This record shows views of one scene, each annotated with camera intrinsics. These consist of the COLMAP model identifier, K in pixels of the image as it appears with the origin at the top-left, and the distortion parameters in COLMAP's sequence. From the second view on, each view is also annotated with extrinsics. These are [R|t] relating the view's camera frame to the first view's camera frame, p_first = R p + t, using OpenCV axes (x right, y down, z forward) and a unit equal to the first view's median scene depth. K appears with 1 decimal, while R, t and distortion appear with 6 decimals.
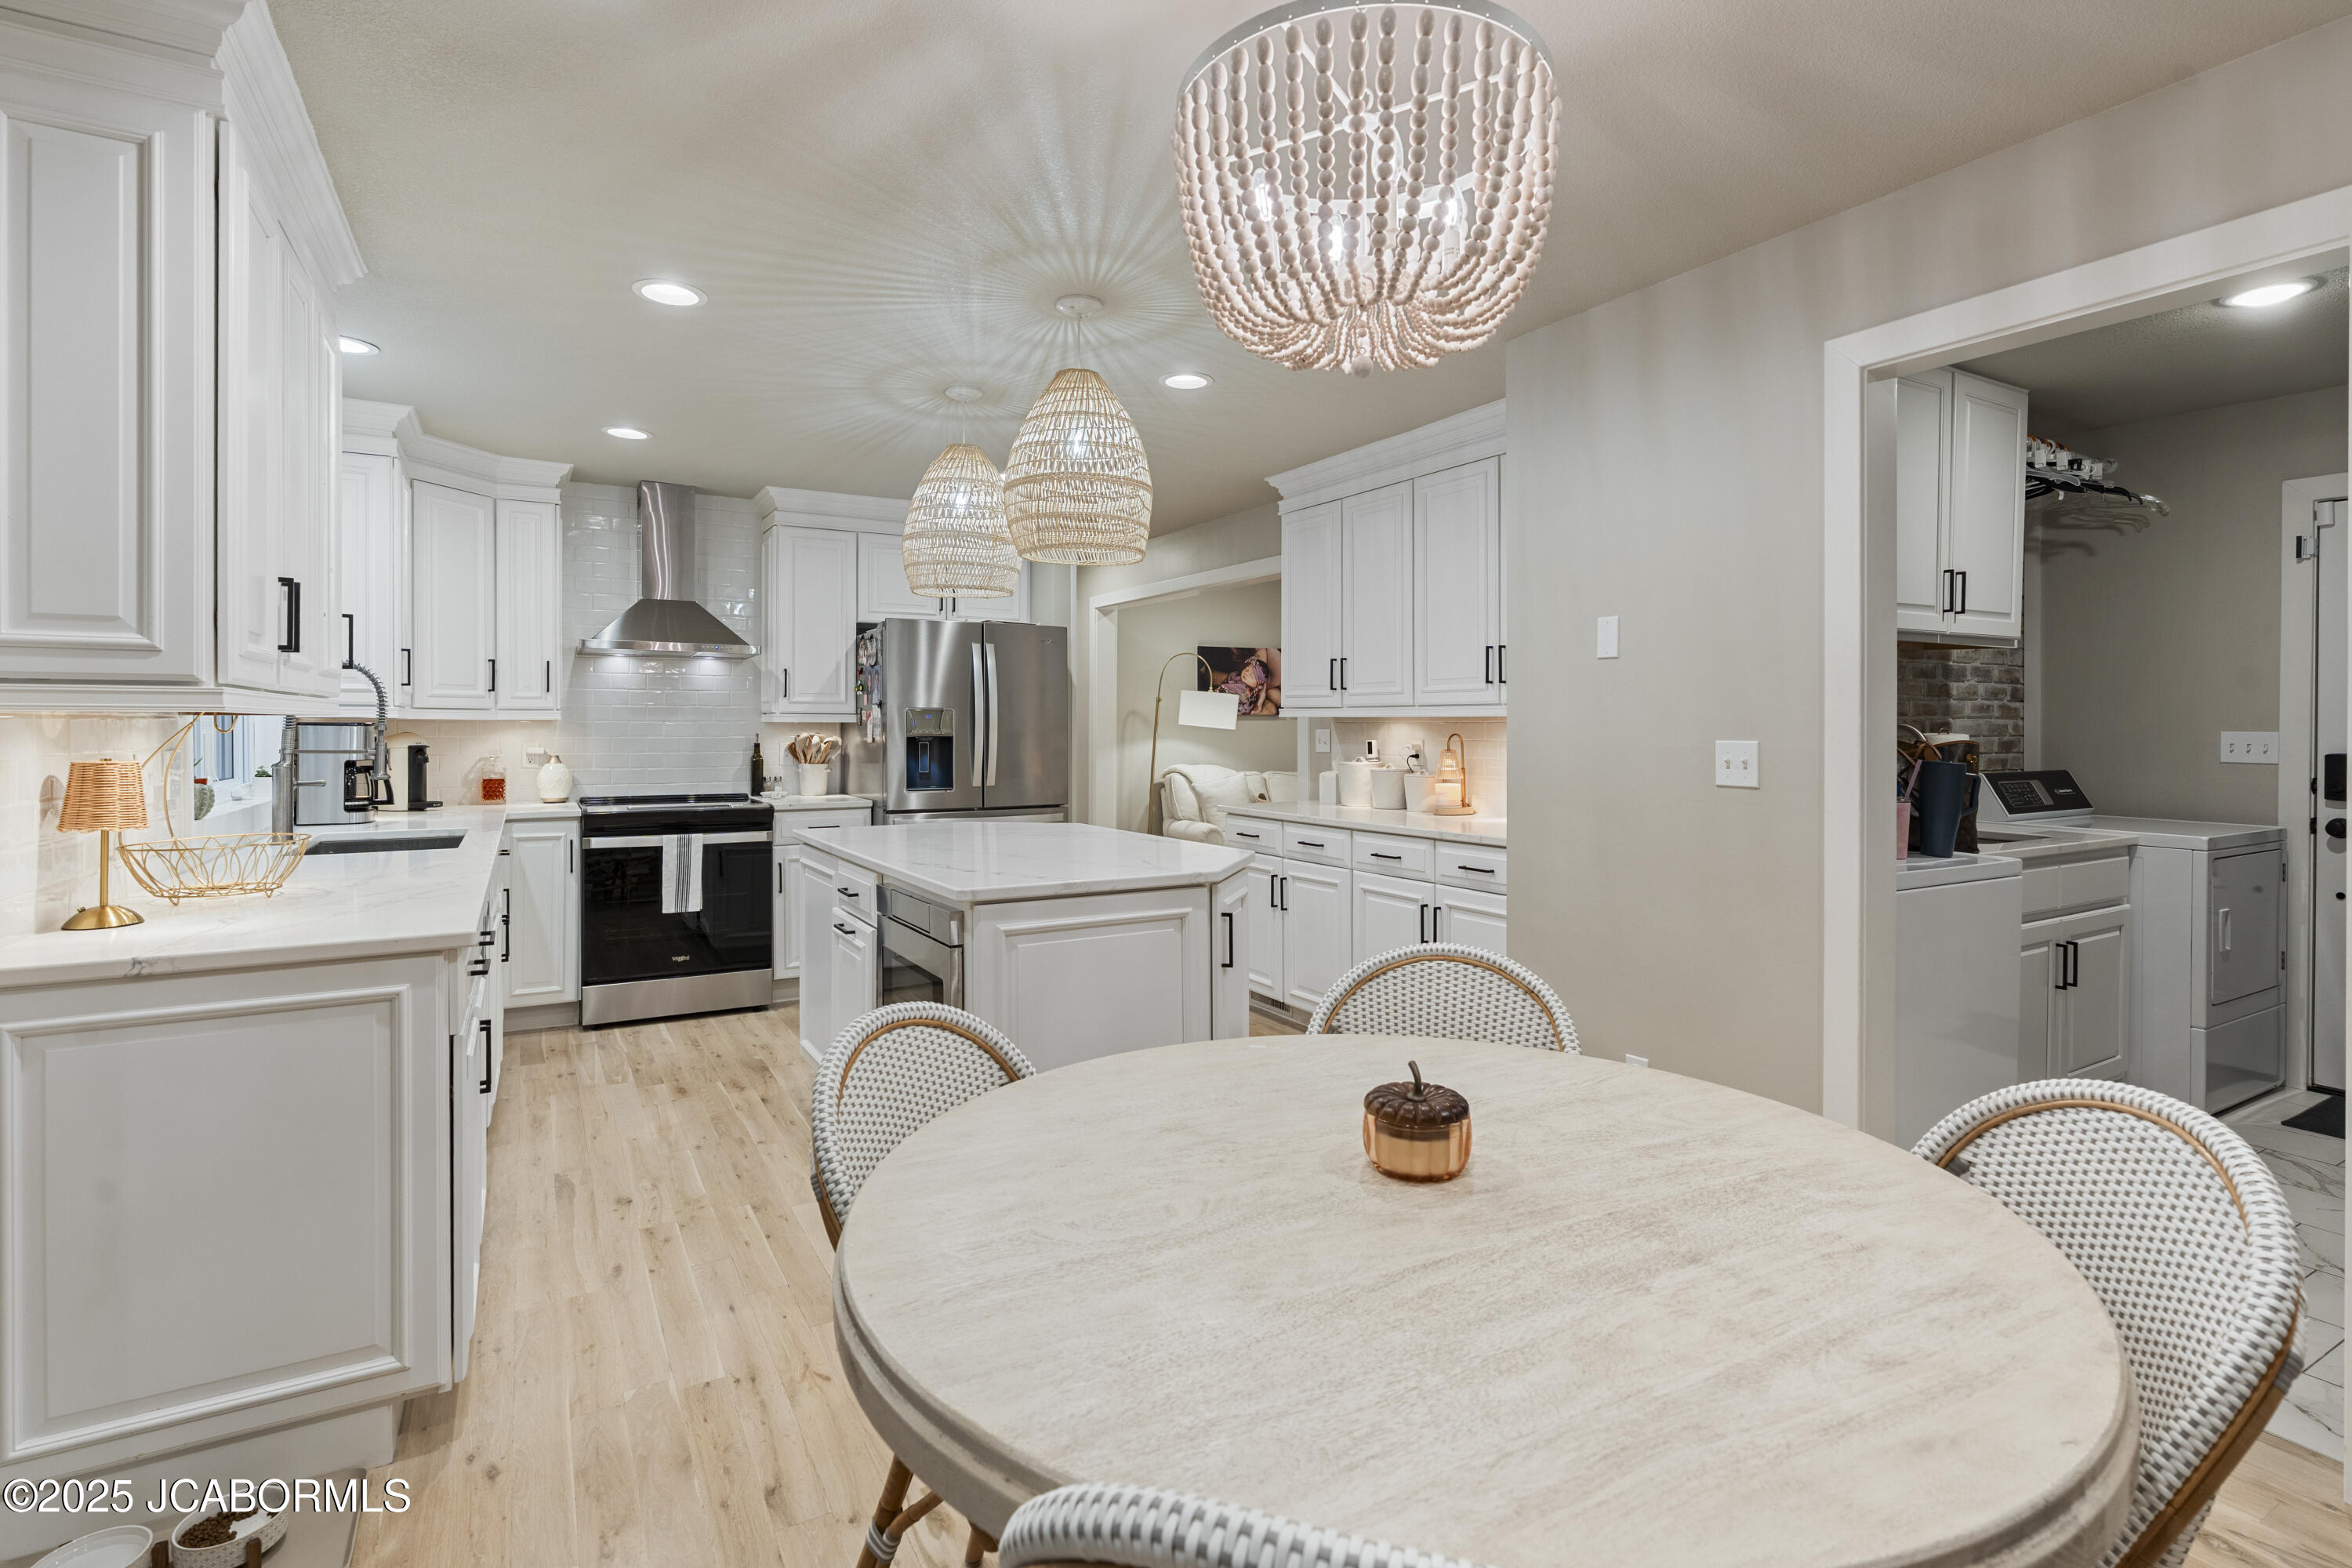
lens RADIAL K [[1123.3, 0, 1172.6], [0, 1123.3, 729.4], [0, 0, 1]] dist [-0.001756, -0.000529]
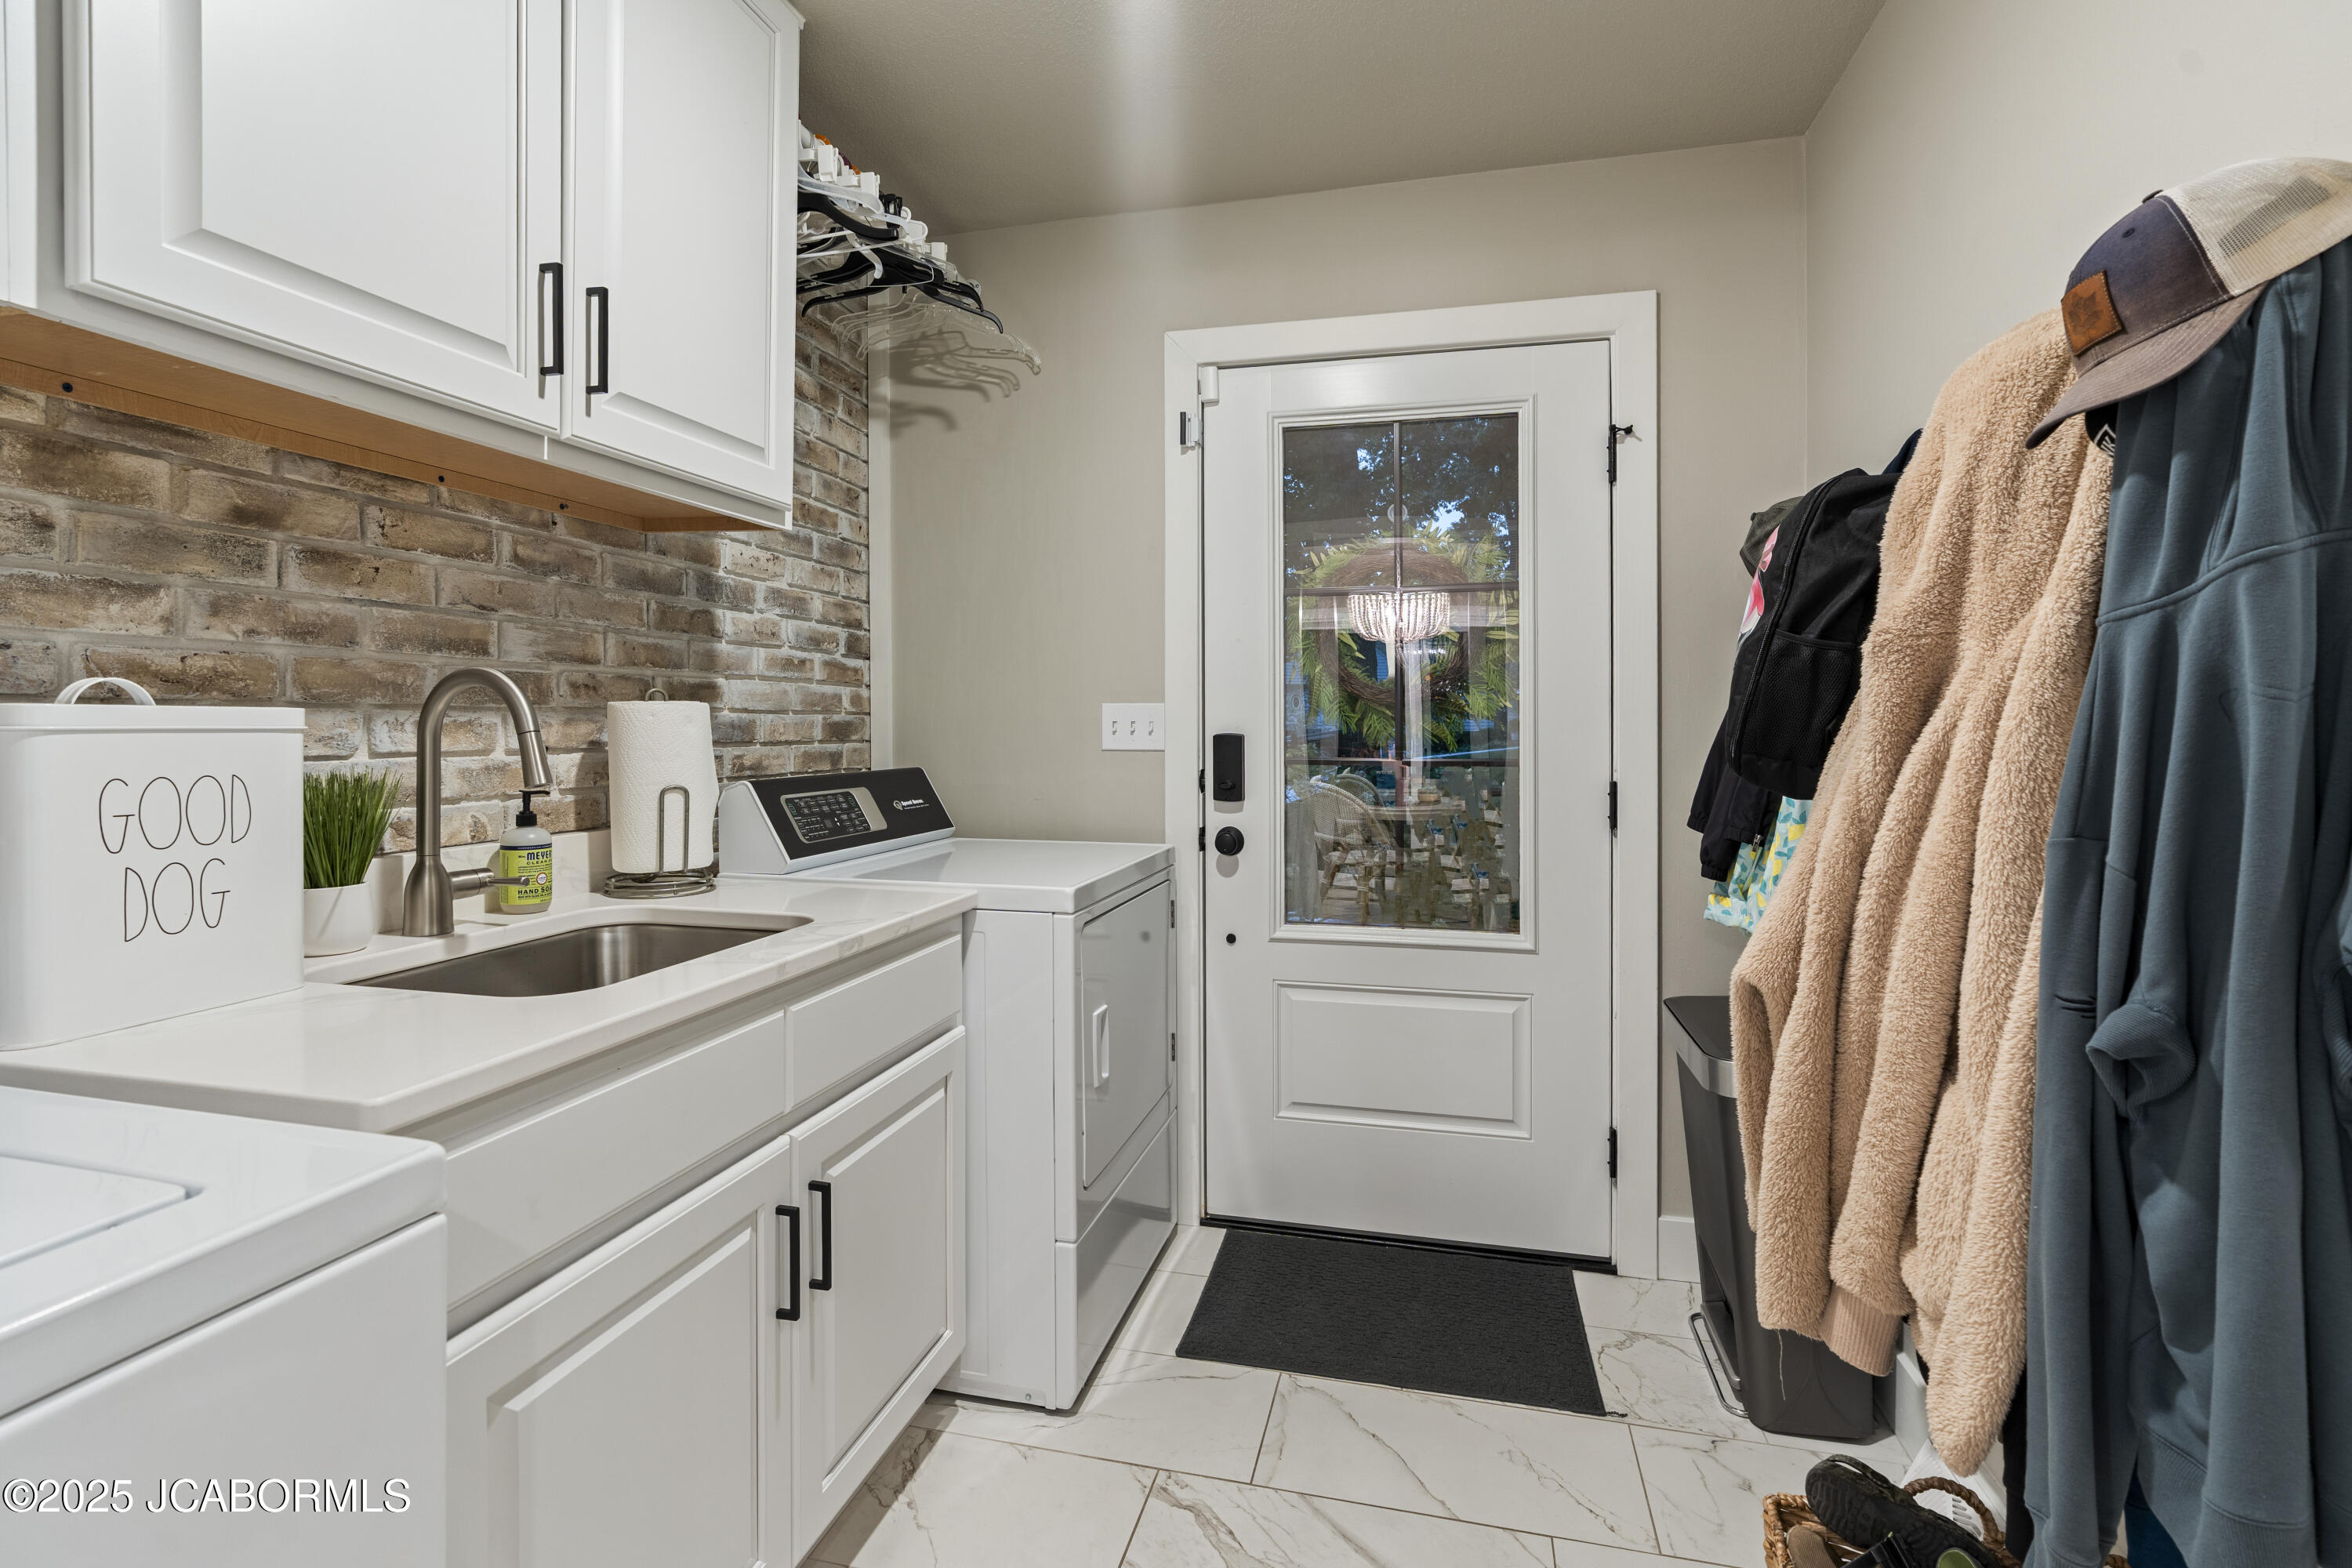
lens RADIAL K [[1081.0, 0, 1182.2], [0, 1081.0, 731.4], [0, 0, 1]] dist [-0.013514, 0.000451]
pose [[0.697517, -0.010064, 0.716498, 0.508053], [0.011007, 0.999934, 0.003330, 0.017123], [-0.716484, 0.005564, 0.697581, 0.518029]]
